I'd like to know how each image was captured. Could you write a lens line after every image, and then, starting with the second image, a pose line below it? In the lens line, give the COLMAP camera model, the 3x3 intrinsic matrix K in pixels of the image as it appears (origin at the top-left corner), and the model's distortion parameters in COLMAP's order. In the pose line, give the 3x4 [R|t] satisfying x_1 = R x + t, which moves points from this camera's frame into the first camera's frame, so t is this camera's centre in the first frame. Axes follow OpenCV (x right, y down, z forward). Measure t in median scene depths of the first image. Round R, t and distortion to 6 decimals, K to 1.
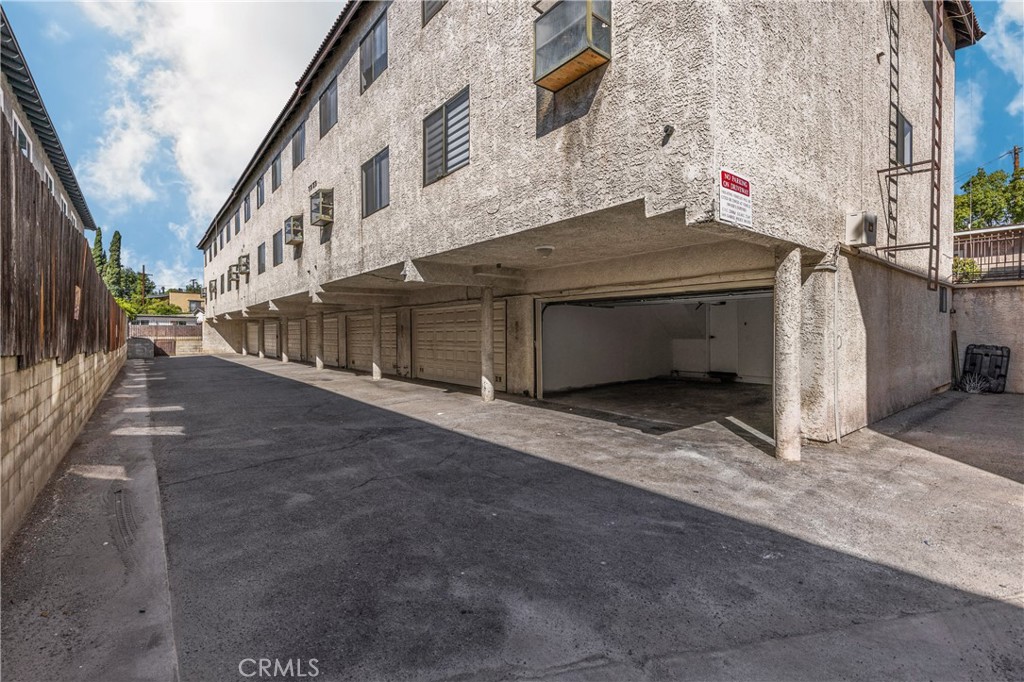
lens RADIAL K [[456.7, 0, 512.5], [0, 456.7, 334.4], [0, 0, 1]] dist [0.003595, -0.000203]
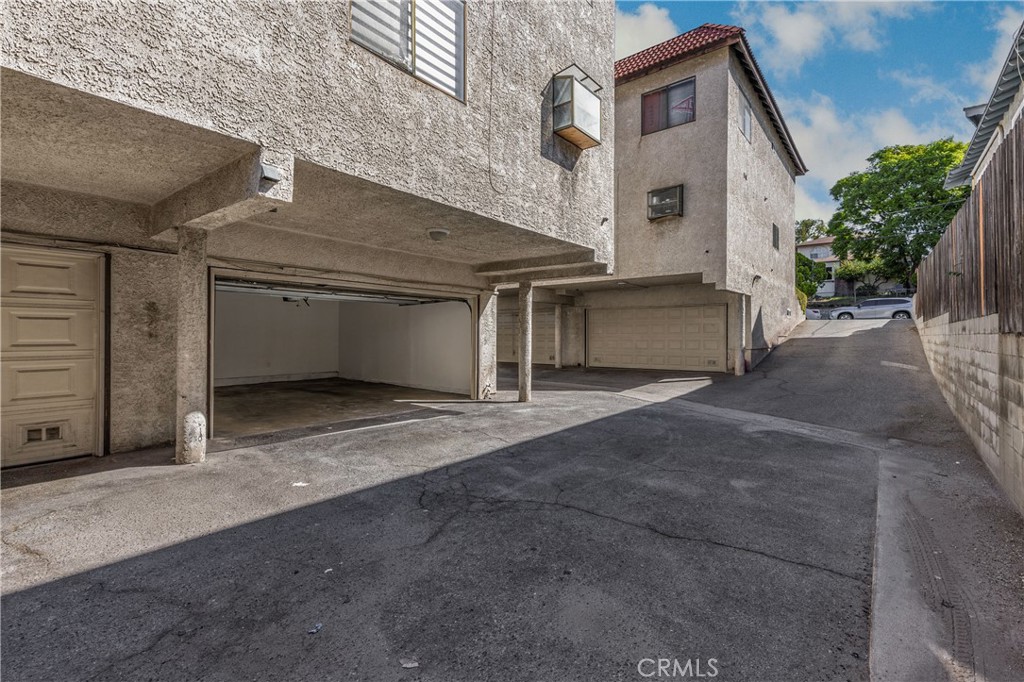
lens RADIAL K [[456.7, 0, 512.5], [0, 456.7, 334.4], [0, 0, 1]] dist [0.003595, -0.000203]
pose [[-0.204925, 0.004375, 0.978768, -1.124474], [0.003143, 0.999988, -0.003812, 0.020517], [-0.978773, 0.002295, -0.204936, 1.409822]]
